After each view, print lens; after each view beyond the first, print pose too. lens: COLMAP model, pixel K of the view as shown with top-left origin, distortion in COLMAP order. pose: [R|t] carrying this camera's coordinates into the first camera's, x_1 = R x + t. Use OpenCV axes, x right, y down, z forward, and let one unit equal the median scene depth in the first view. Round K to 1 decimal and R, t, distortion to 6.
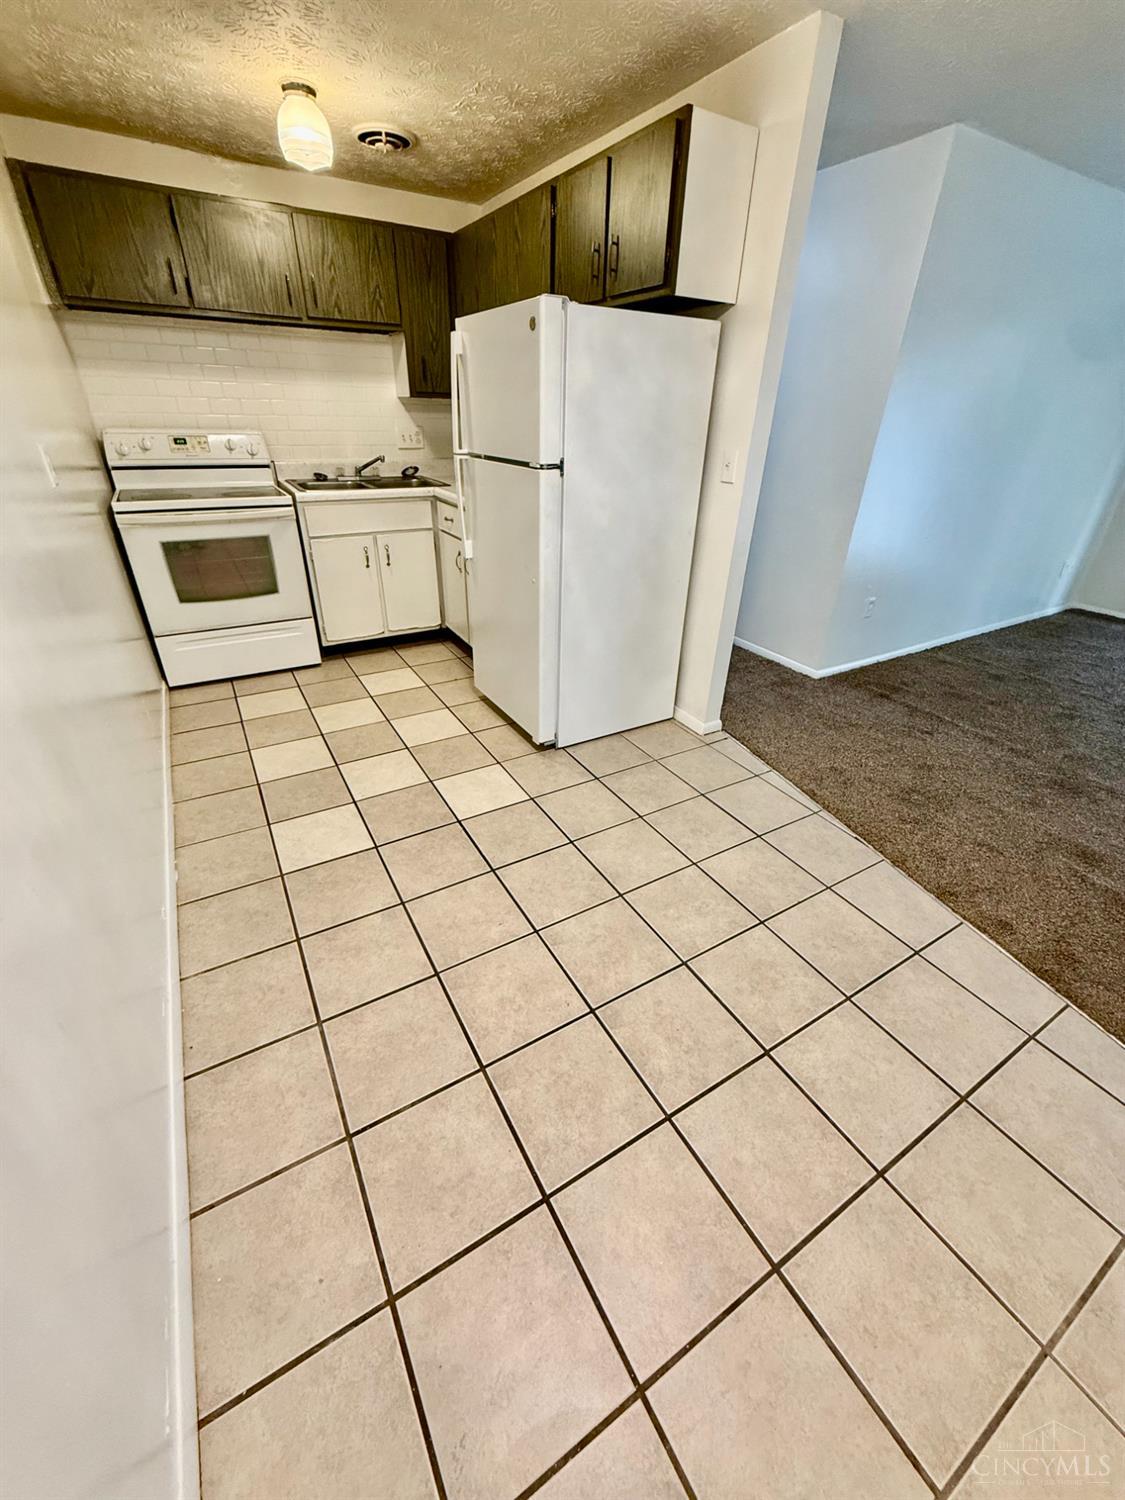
lens RADIAL K [[600.8, 0, 567.4], [0, 600.8, 745.7], [0, 0, 1]] dist [-0.001325, -0.000319]
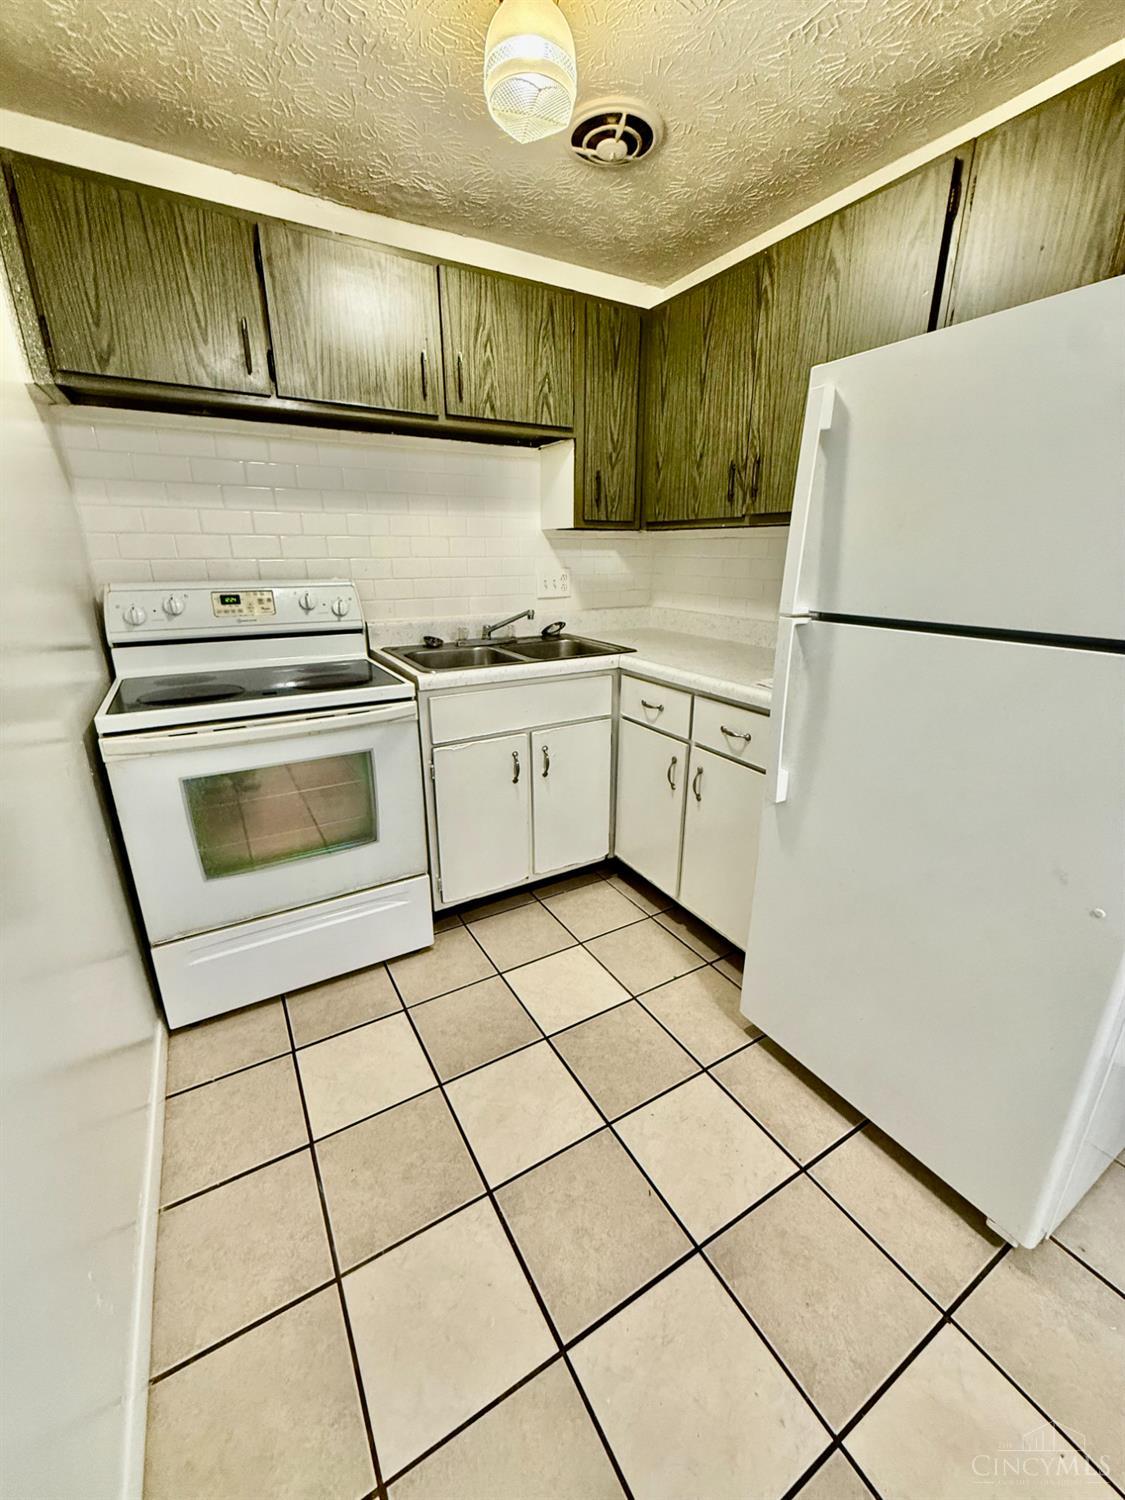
lens RADIAL K [[600.8, 0, 569.1], [0, 600.8, 744.7], [0, 0, 1]] dist [-0.001325, -0.000319]
pose [[0.999680, -0.025000, -0.003964, -0.300908], [0.023717, 0.979832, -0.198409, -0.232283], [0.008844, 0.198252, 0.980111, 0.431099]]
